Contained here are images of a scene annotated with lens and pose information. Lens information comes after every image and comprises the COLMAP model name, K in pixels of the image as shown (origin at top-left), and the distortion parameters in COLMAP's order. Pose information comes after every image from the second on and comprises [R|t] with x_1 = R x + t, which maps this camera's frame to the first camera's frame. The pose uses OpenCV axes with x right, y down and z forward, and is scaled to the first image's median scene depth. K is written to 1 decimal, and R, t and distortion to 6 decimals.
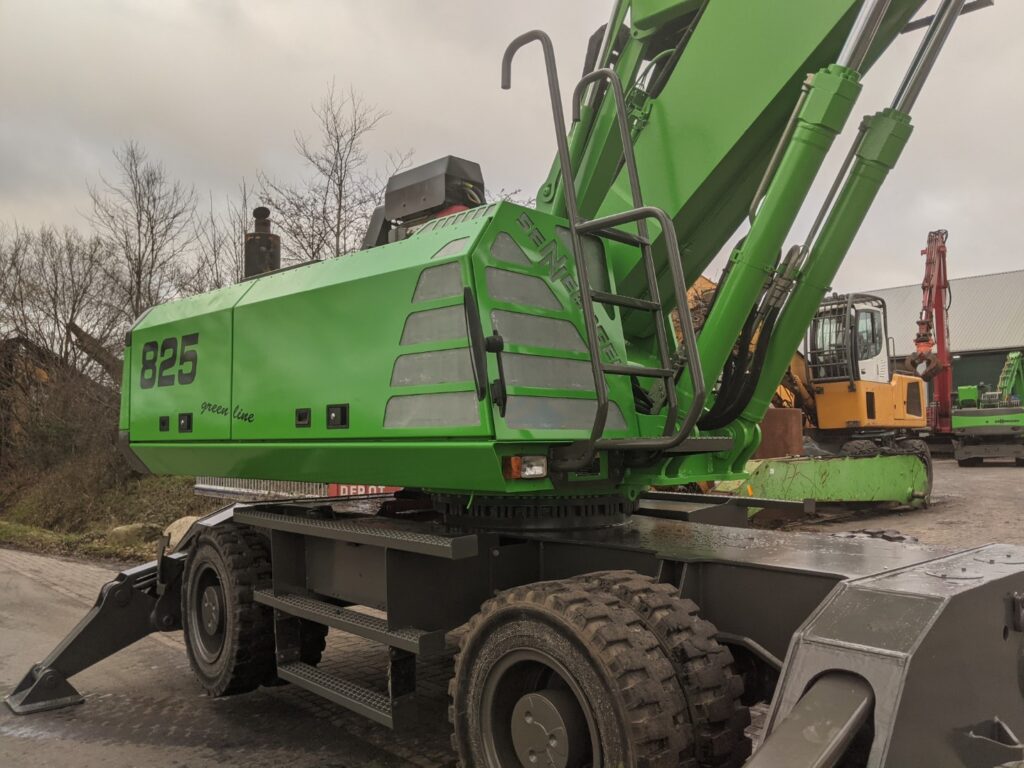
lens RADIAL K [[813.1, 0, 518.7], [0, 813.1, 397.2], [0, 0, 1]] dist [0.046222, -0.083995]
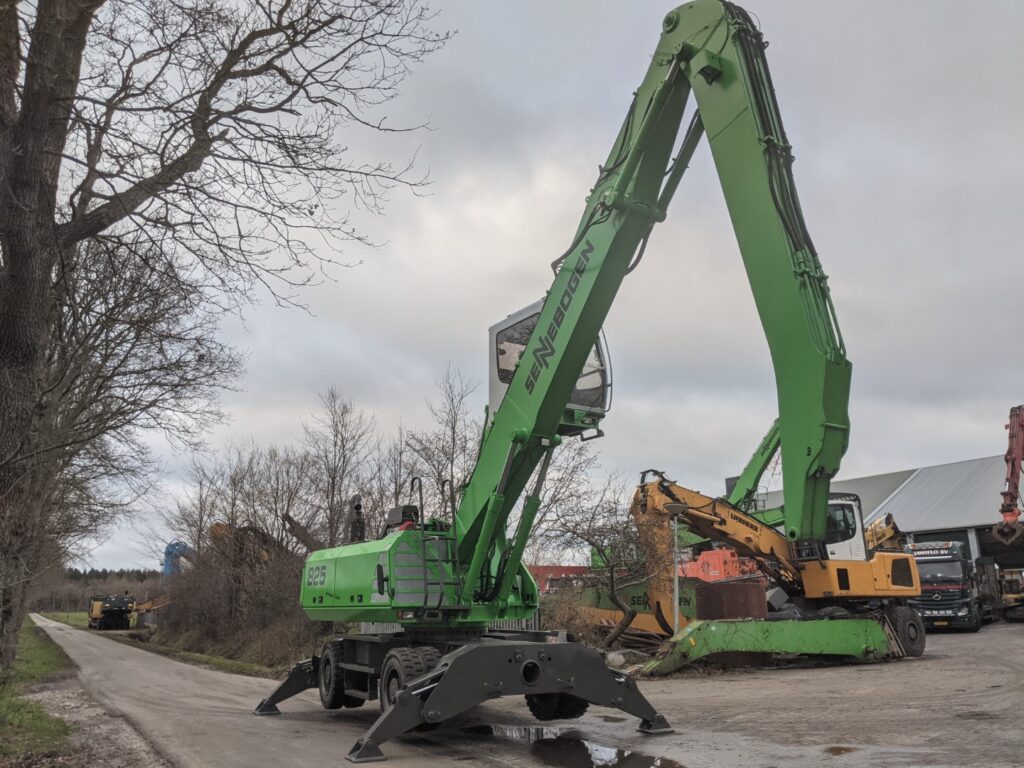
lens RADIAL K [[813.1, 0, 513.8], [0, 813.1, 379.7], [0, 0, 1]] dist [0.046222, -0.083995]
pose [[0.973066, -0.061337, -0.222216, 0.859017], [0.011776, 0.975920, -0.217810, -0.082903], [0.230225, 0.209327, 0.950357, -1.573416]]
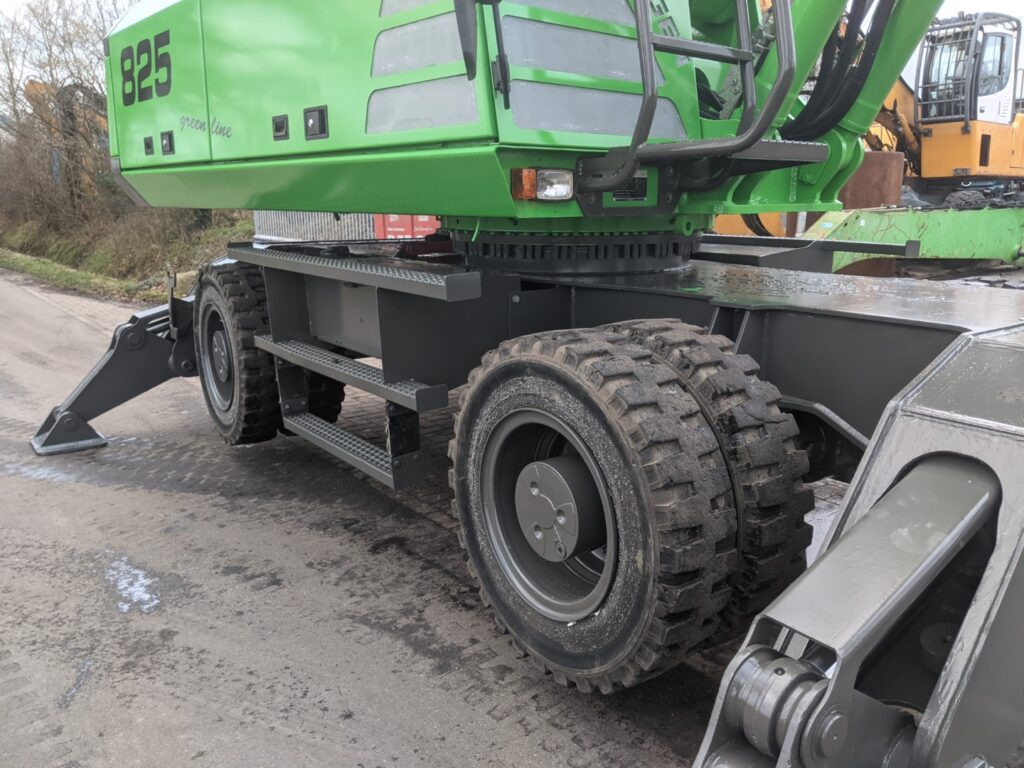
lens RADIAL K [[813.1, 0, 504.3], [0, 813.1, 382.4], [0, 0, 1]] dist [0.046222, -0.083995]
pose [[0.994728, 0.026812, -0.098978, 0.036435], [0.001140, 0.962262, 0.272123, 0.039504], [0.102539, -0.270801, 0.957159, 0.146023]]
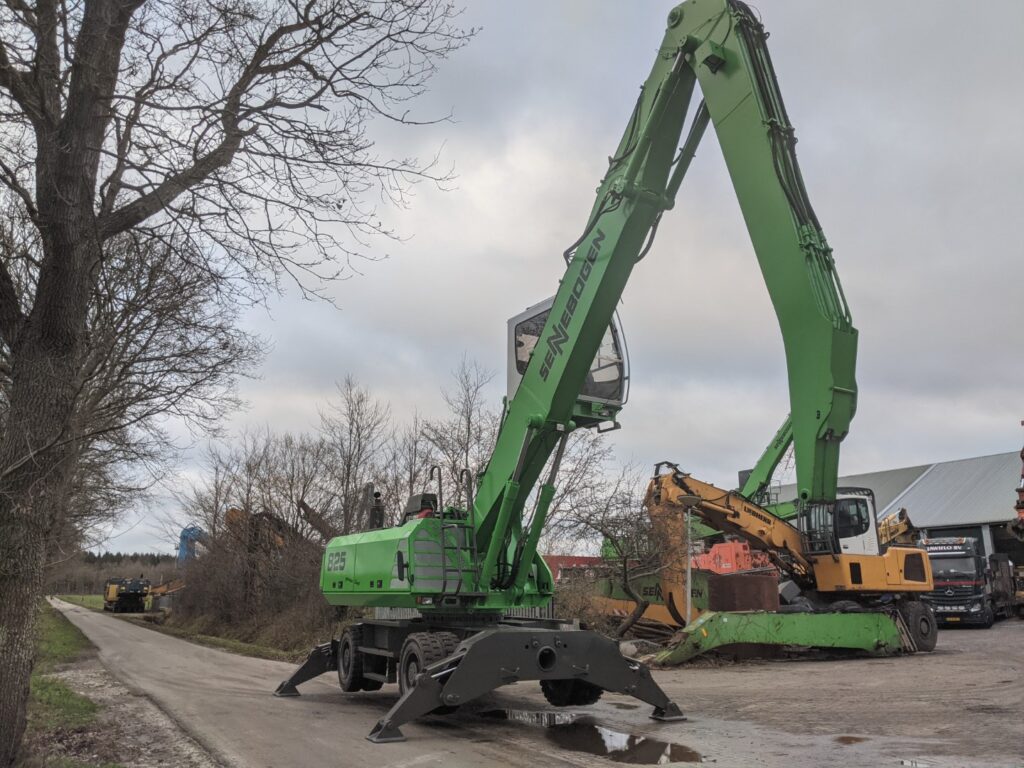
lens RADIAL K [[813.1, 0, 513.9], [0, 813.1, 375.7], [0, 0, 1]] dist [0.046222, -0.083995]
pose [[0.970098, -0.048282, -0.237861, 0.850657], [-0.003007, 0.977549, -0.210689, -0.079531], [0.242693, 0.205104, 0.948173, -1.617518]]
